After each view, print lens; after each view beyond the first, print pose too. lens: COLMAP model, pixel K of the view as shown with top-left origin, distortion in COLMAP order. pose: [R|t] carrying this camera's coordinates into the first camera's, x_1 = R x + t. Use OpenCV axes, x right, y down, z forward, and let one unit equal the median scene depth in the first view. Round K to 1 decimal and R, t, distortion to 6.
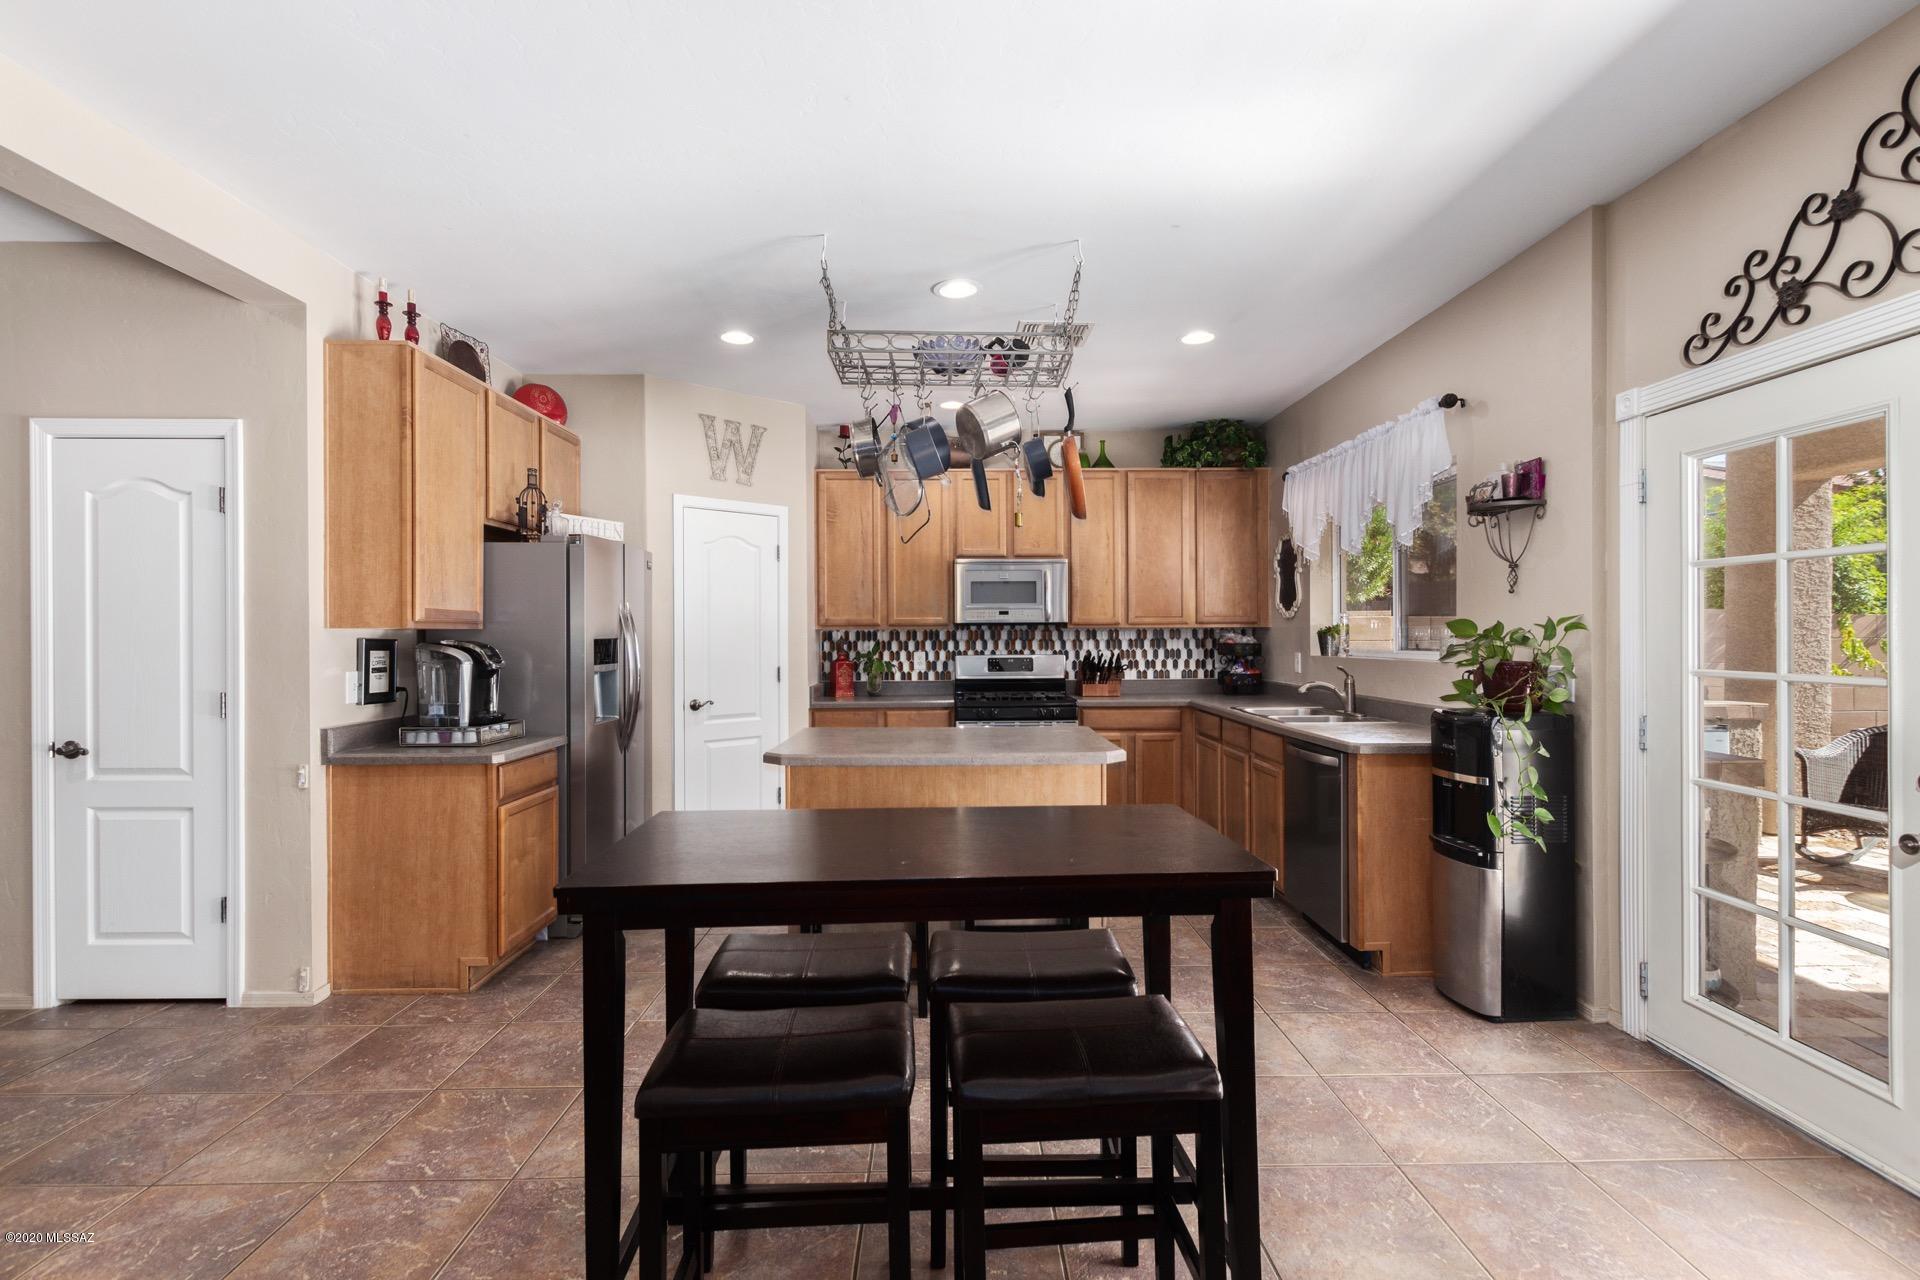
lens RADIAL K [[872.9, 0, 960.0], [0, 872.9, 640.0], [0, 0, 1]] dist [0.000032, -0.000386]
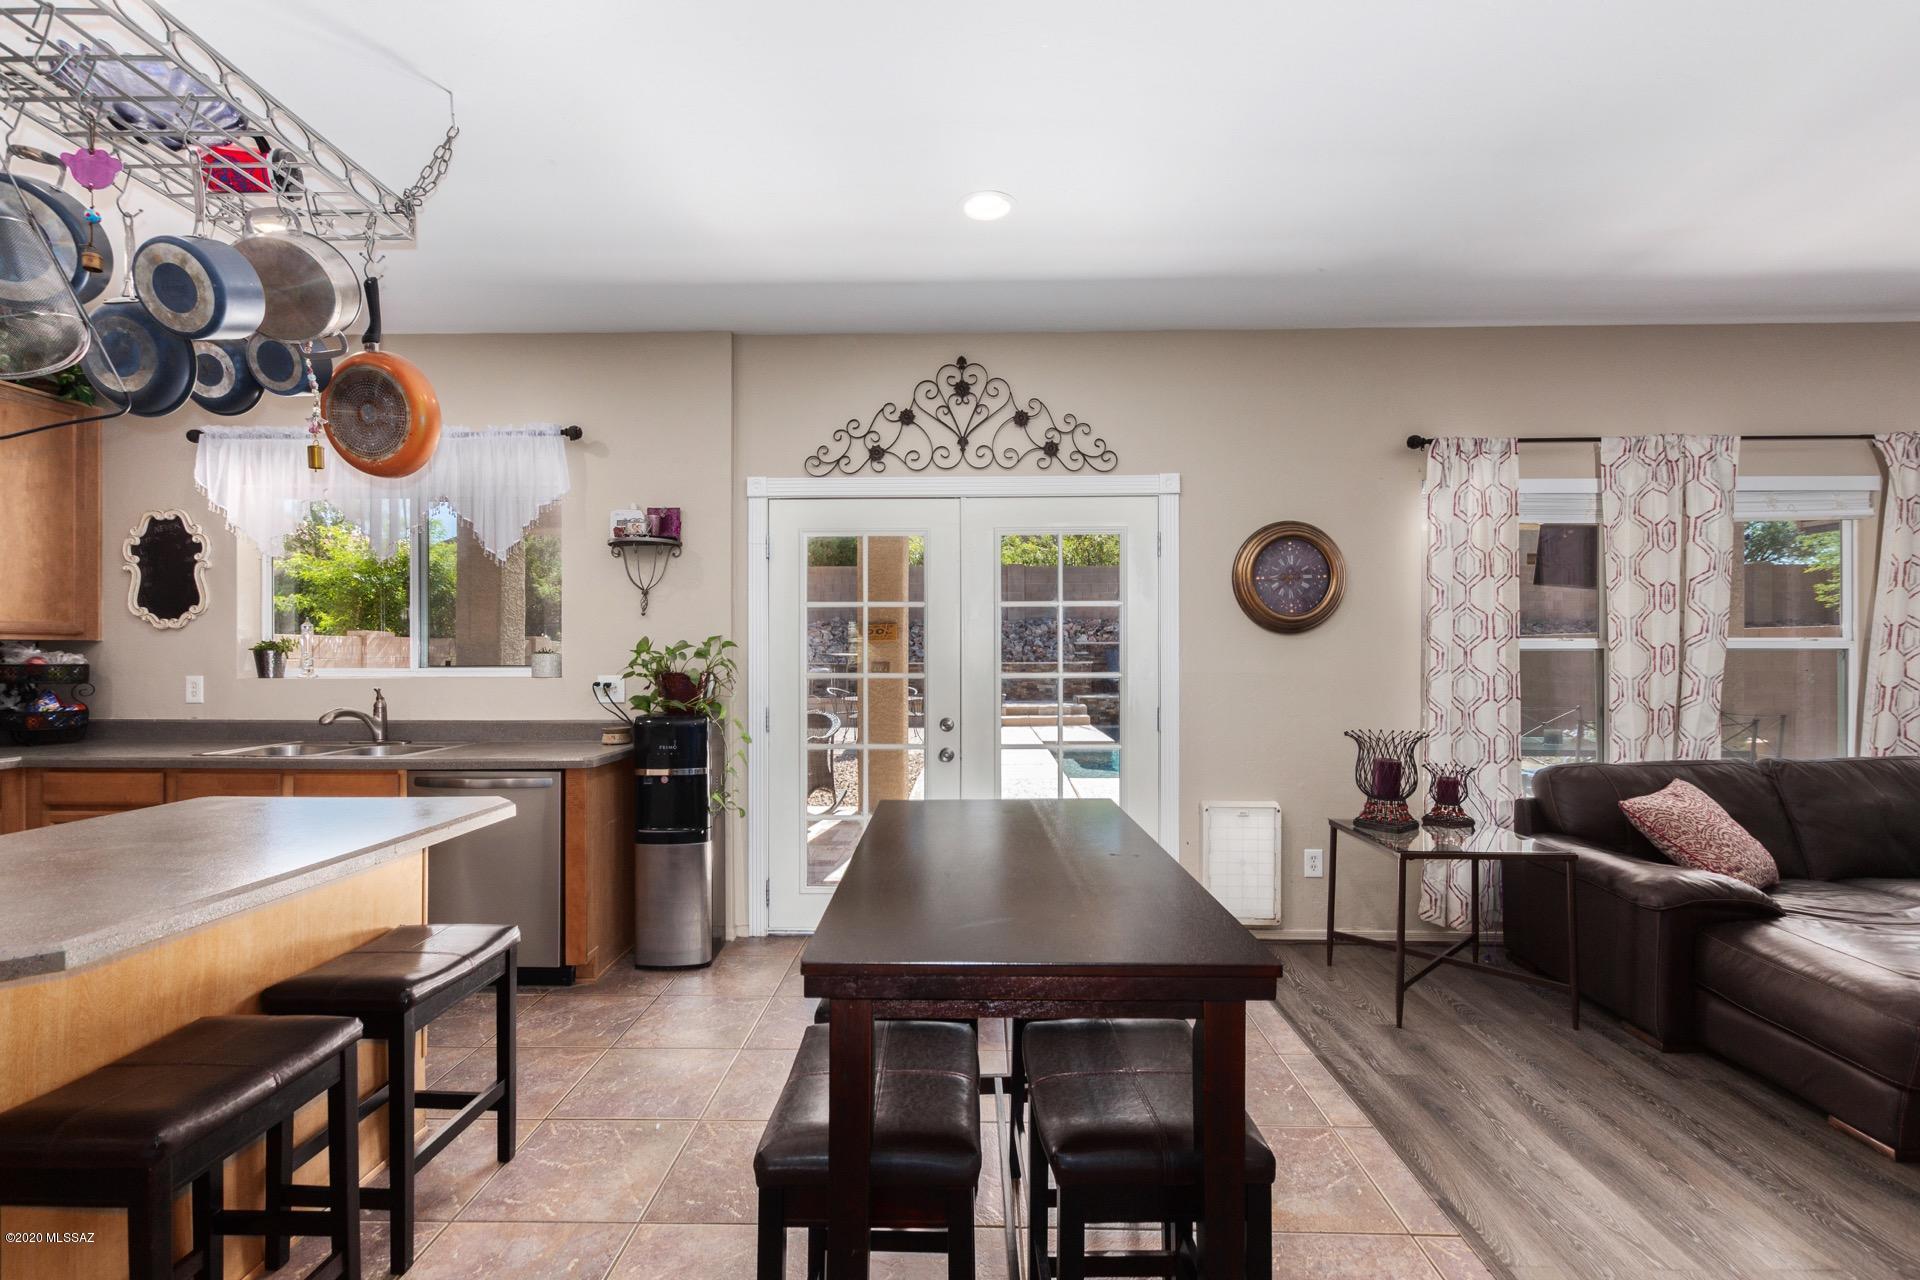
lens RADIAL K [[874.5, 0, 951.0], [0, 874.5, 651.1], [0, 0, 1]] dist [0.012829, -0.005322]
pose [[0.048083, 0.006060, 0.998825, -0.296503], [0.007380, 0.999952, -0.006422, 0.002841], [-0.998816, 0.007680, 0.048036, 0.294818]]
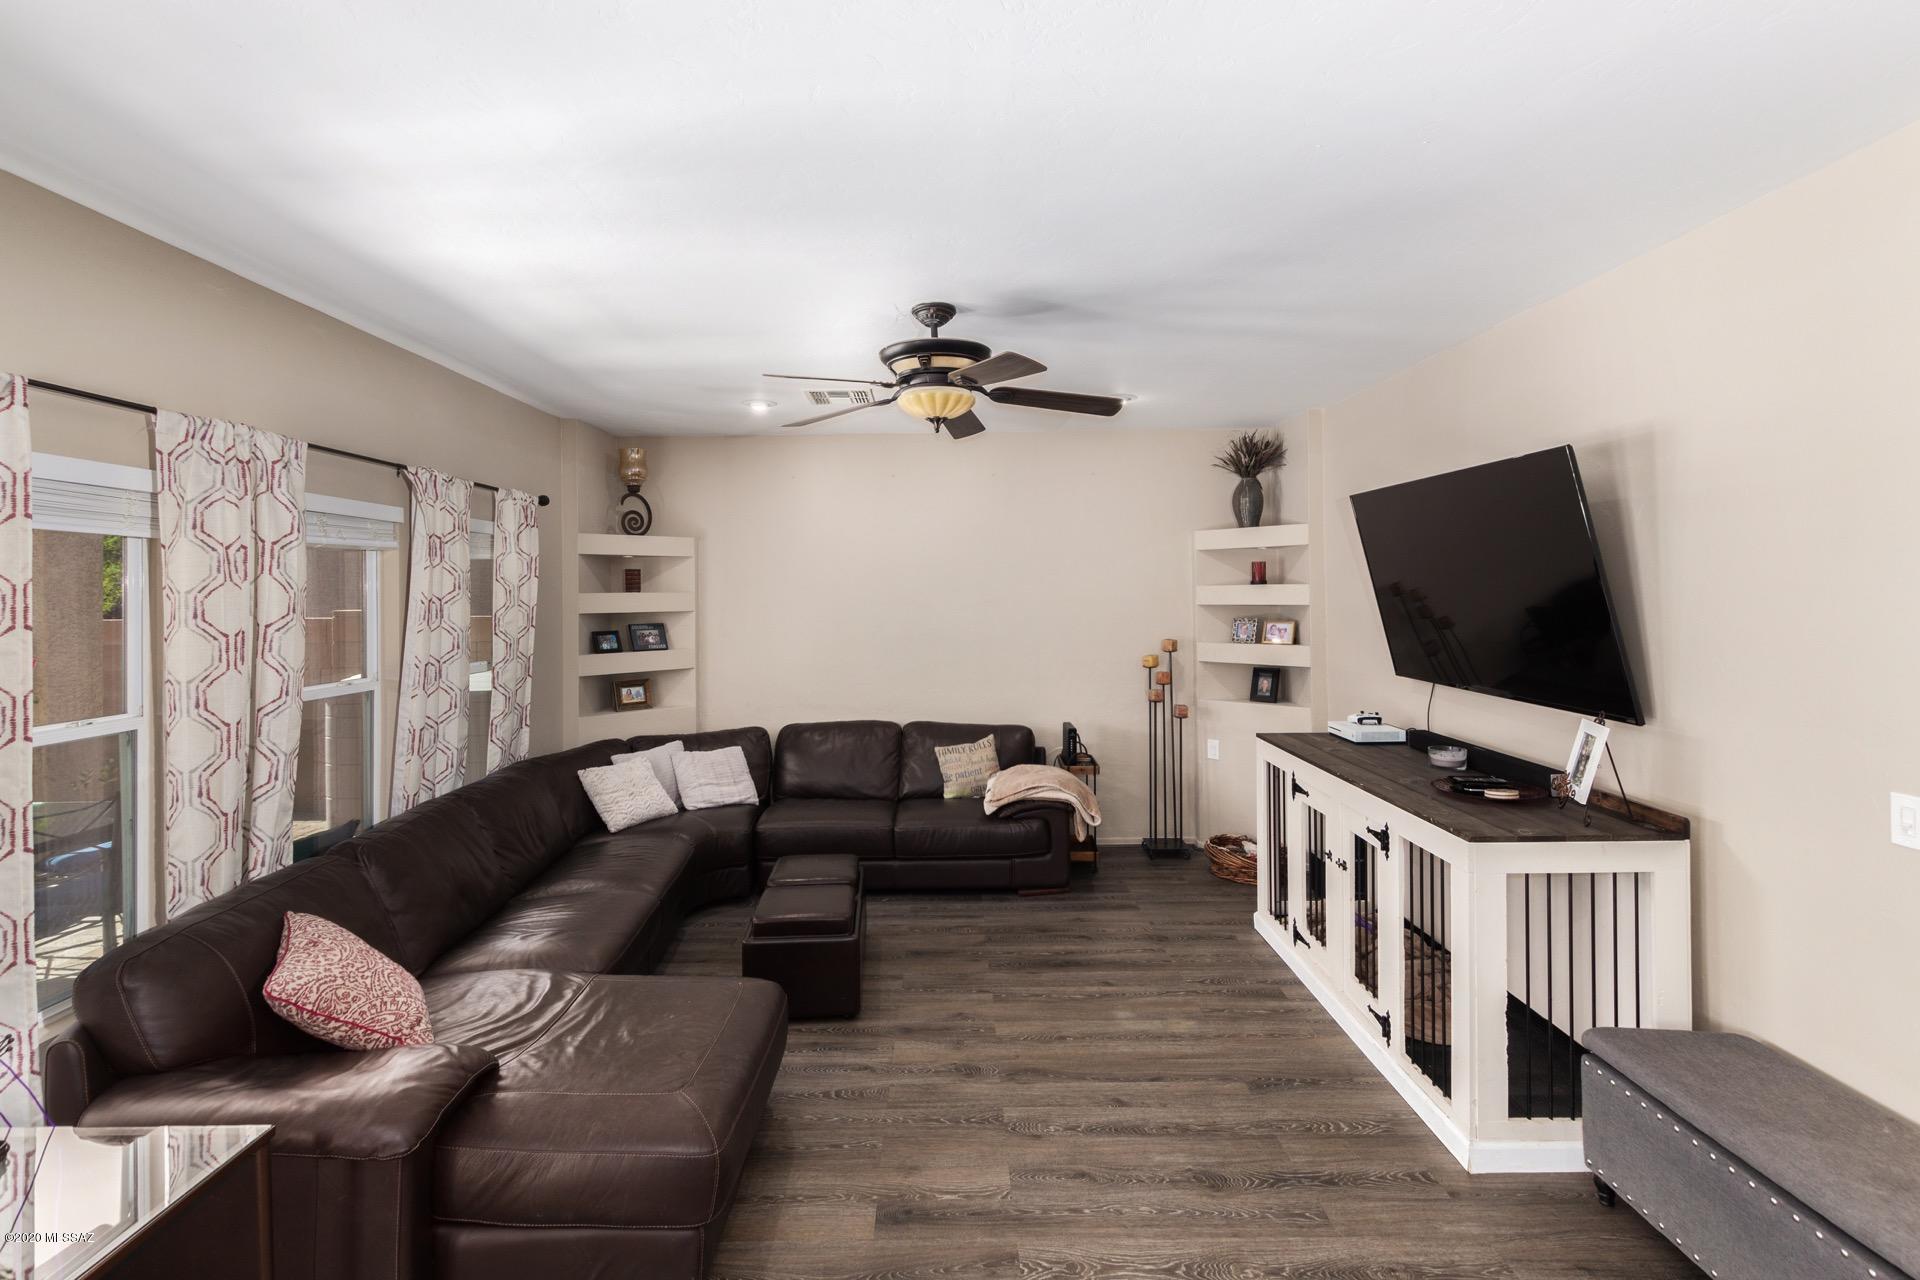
lens RADIAL K [[895.8, 0, 952.2], [0, 895.8, 583.2], [0, 0, 1]] dist [0.006408, -0.000514]
pose [[-0.999719, 0.017509, 0.015958, -0.014919], [0.017460, 0.999842, -0.003205, -0.062947], [-0.016012, -0.002926, -0.999868, 0.267480]]
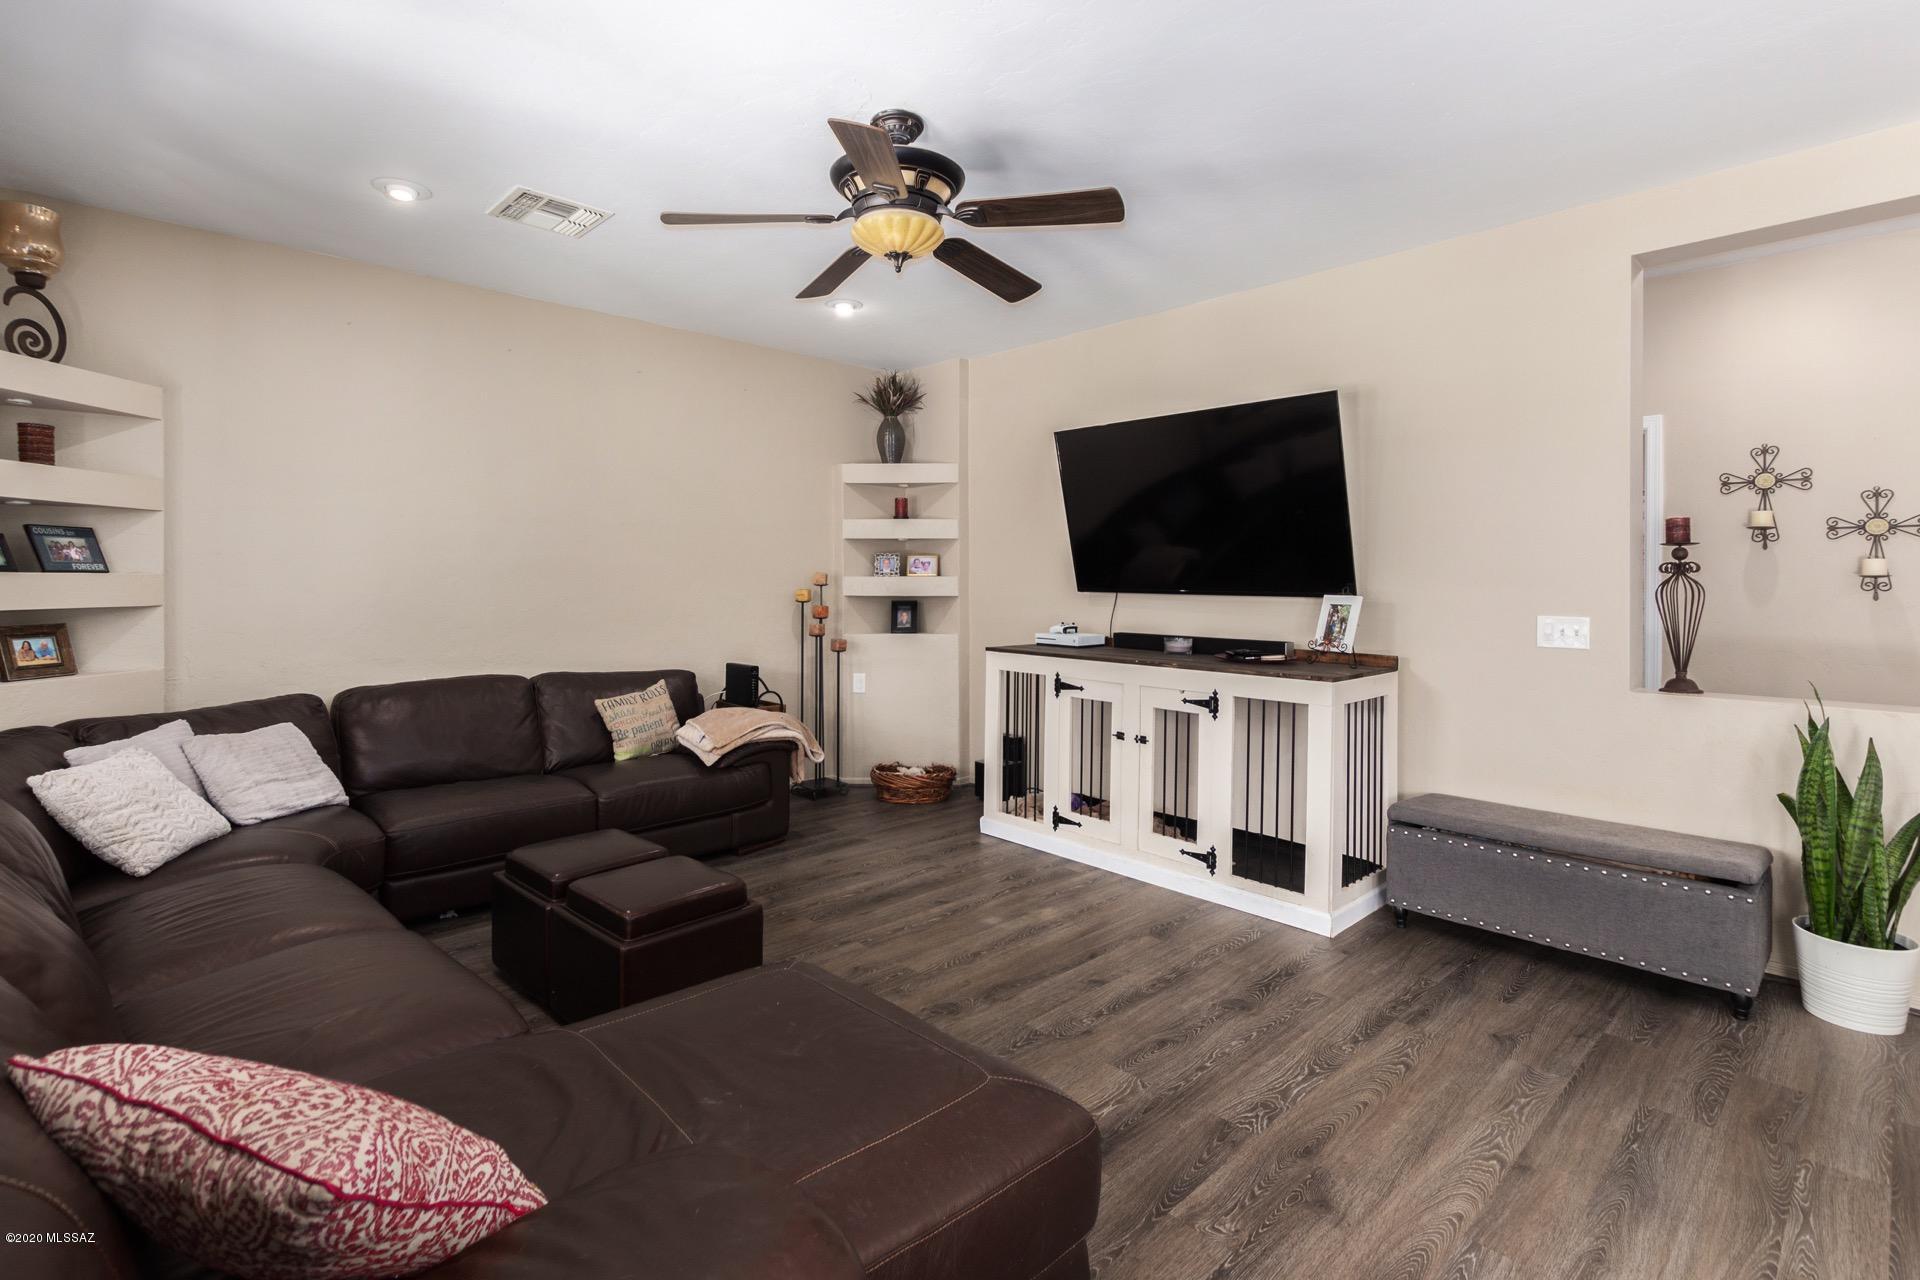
lens RADIAL K [[895.8, 0, 952.2], [0, 895.8, 583.2], [0, 0, 1]] dist [0.006408, -0.000514]
pose [[-0.737552, 0.006032, -0.675263, 0.297410], [-0.002766, 0.999925, 0.011953, -0.002093], [0.675285, 0.010684, -0.737480, 0.077999]]
